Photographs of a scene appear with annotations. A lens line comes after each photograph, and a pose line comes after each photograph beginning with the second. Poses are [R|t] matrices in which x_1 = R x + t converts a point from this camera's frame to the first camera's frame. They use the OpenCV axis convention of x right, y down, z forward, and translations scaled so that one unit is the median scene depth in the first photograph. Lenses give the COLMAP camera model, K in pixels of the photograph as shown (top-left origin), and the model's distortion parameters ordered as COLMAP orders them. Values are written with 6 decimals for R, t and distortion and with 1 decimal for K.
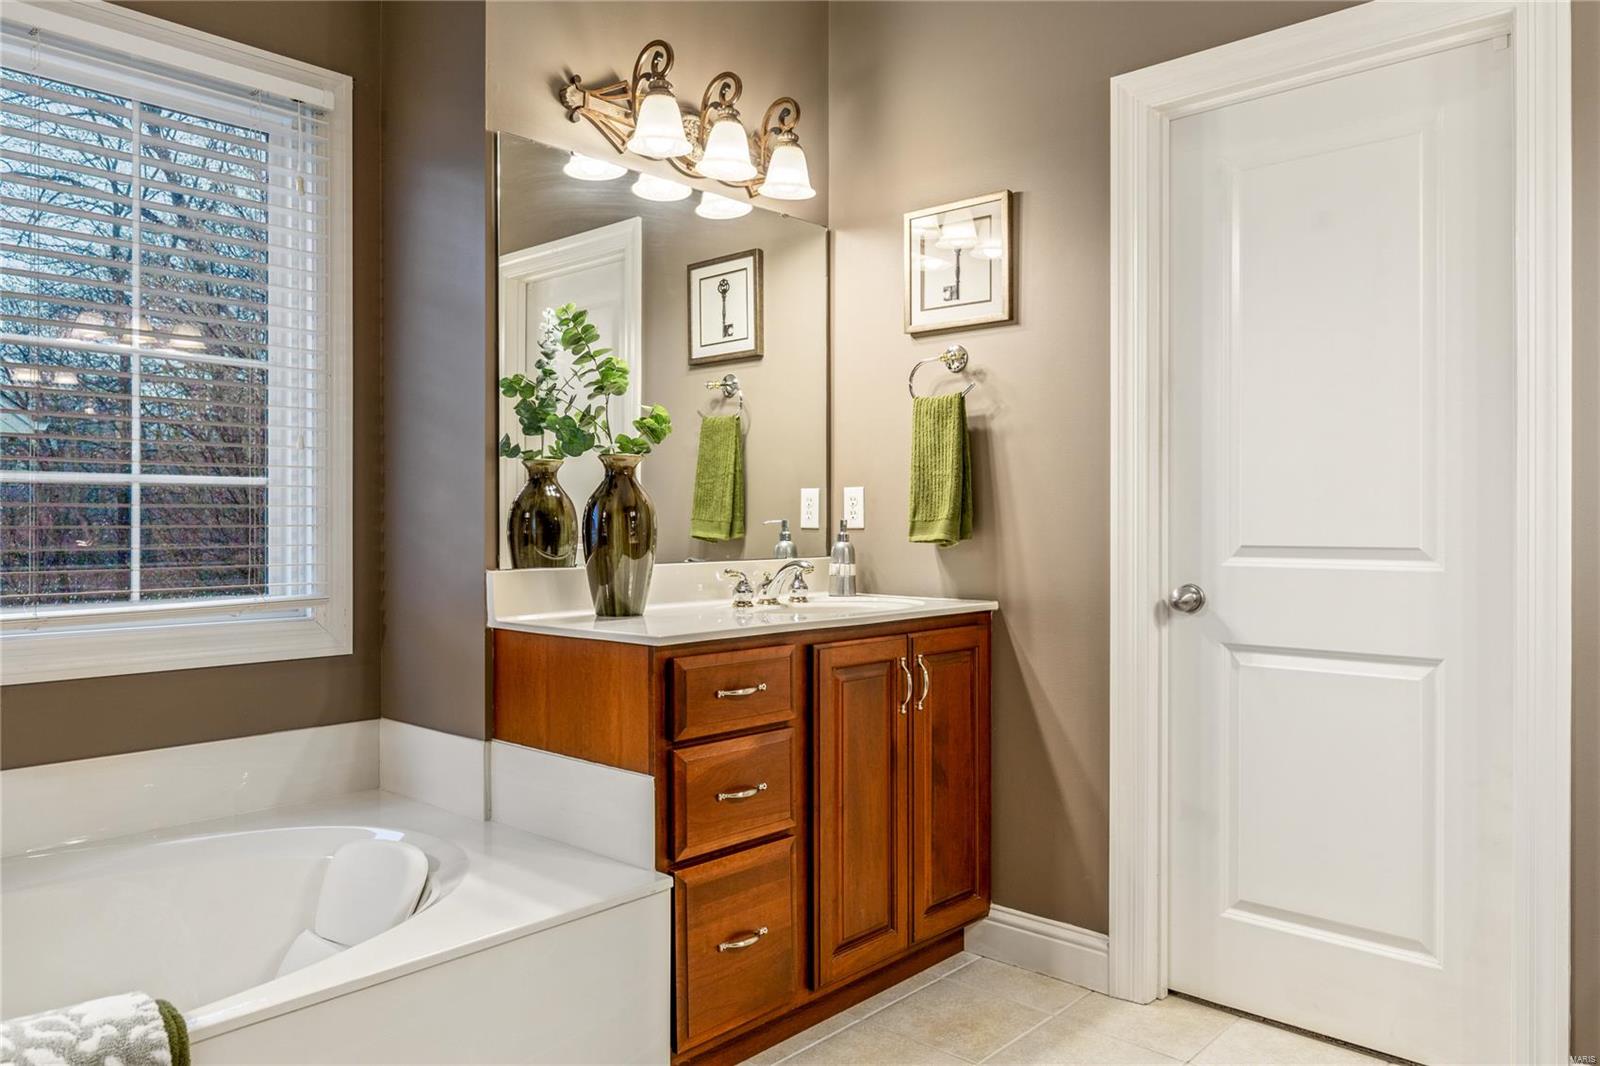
lens RADIAL K [[1103.3, 0, 830.4], [0, 1103.3, 520.5], [0, 0, 1]] dist [0.001168, -0.002198]
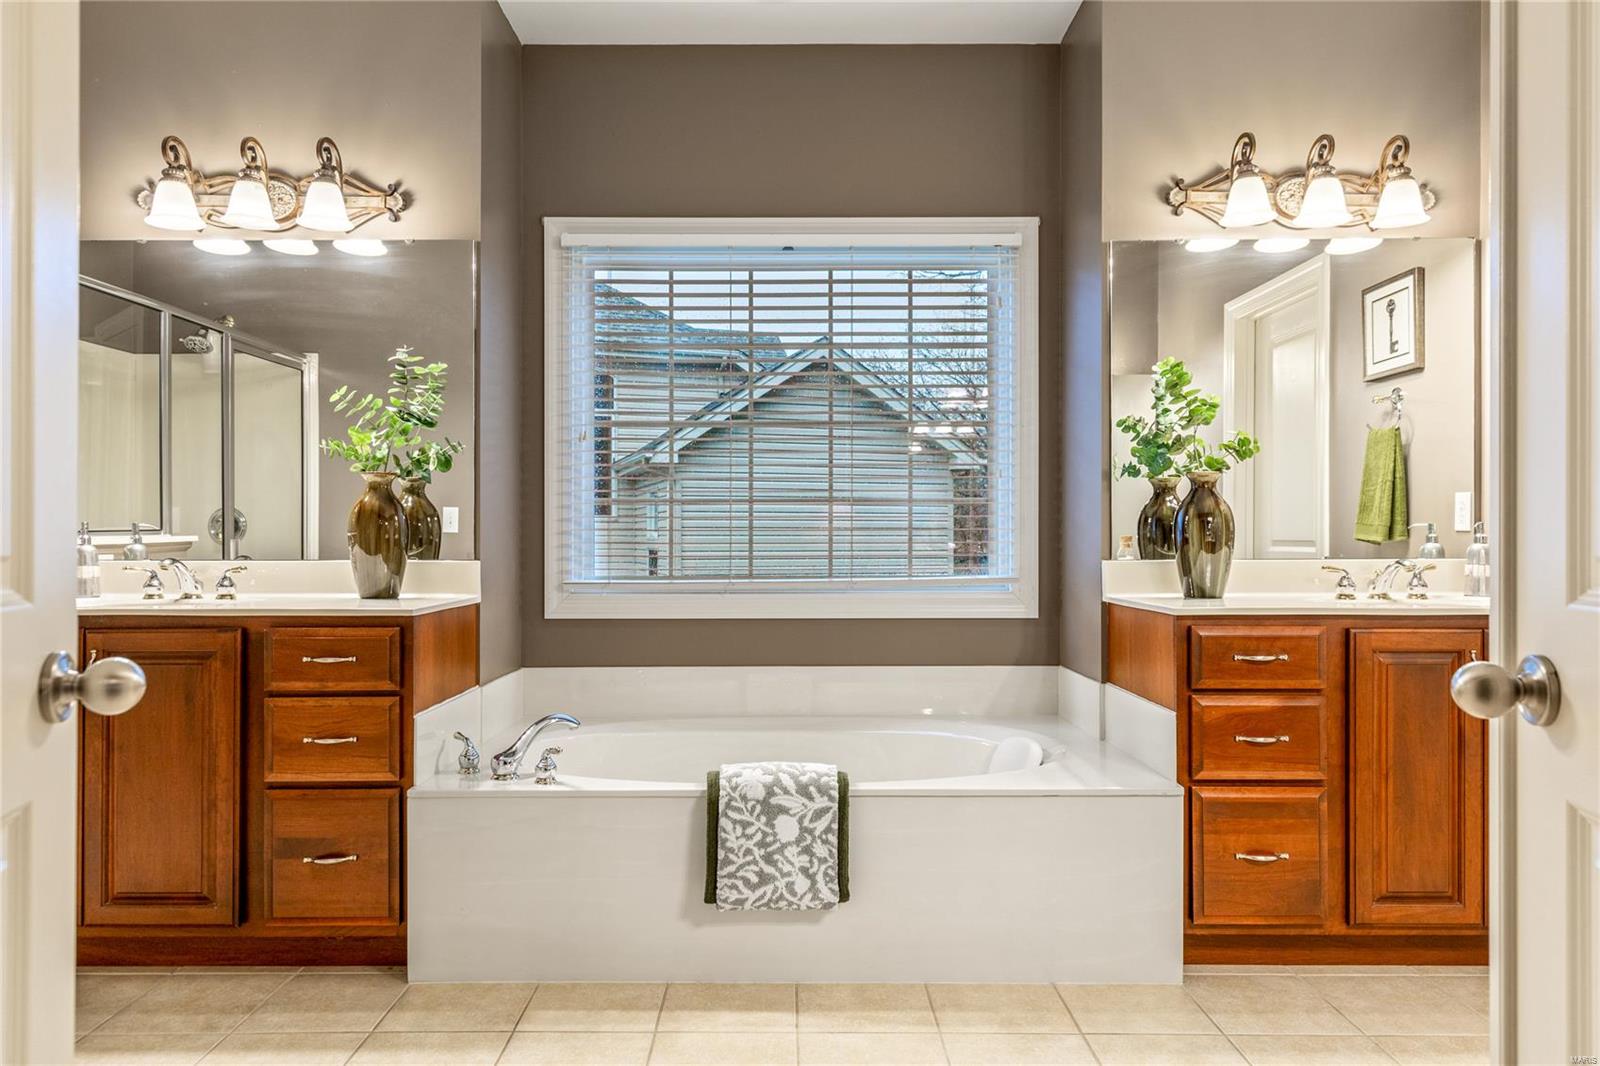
lens RADIAL K [[1034.9, 0, 800.0], [0, 1034.9, 533.0], [0, 0, 1]] dist [0.001796, -0.002058]
pose [[0.682210, -0.002399, -0.731152, 0.349106], [0.003417, 0.999994, -0.000092, 0.009096], [0.731148, -0.002436, 0.682215, -0.151603]]
